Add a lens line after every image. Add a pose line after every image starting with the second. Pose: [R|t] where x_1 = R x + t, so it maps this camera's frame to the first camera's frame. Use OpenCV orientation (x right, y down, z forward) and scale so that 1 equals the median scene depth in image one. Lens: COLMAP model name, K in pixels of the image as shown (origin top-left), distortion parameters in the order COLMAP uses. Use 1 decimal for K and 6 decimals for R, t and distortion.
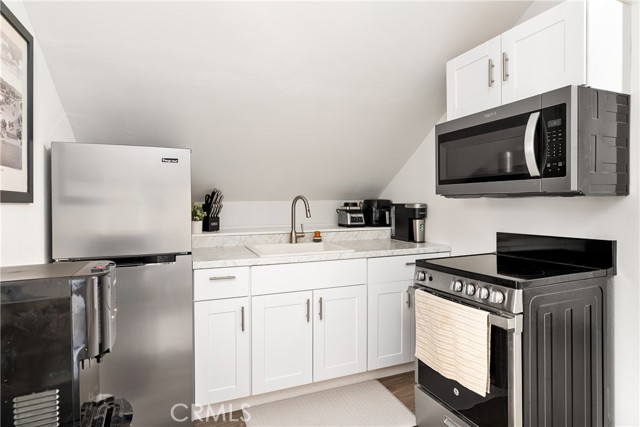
lens RADIAL K [[335.1, 0, 320.5], [0, 335.1, 210.2], [0, 0, 1]] dist [-0.007743, -0.000476]
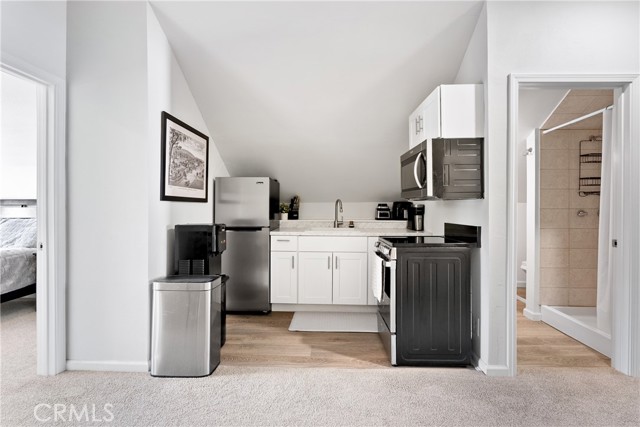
lens RADIAL K [[292.9, 0, 321.8], [0, 292.9, 208.8], [0, 0, 1]] dist [-0.009855, 0.003474]
pose [[0.912210, 0.010717, -0.409583, 0.571259], [-0.014896, 0.999864, -0.007012, 0.019493], [0.409452, 0.012498, 0.912246, -0.458069]]
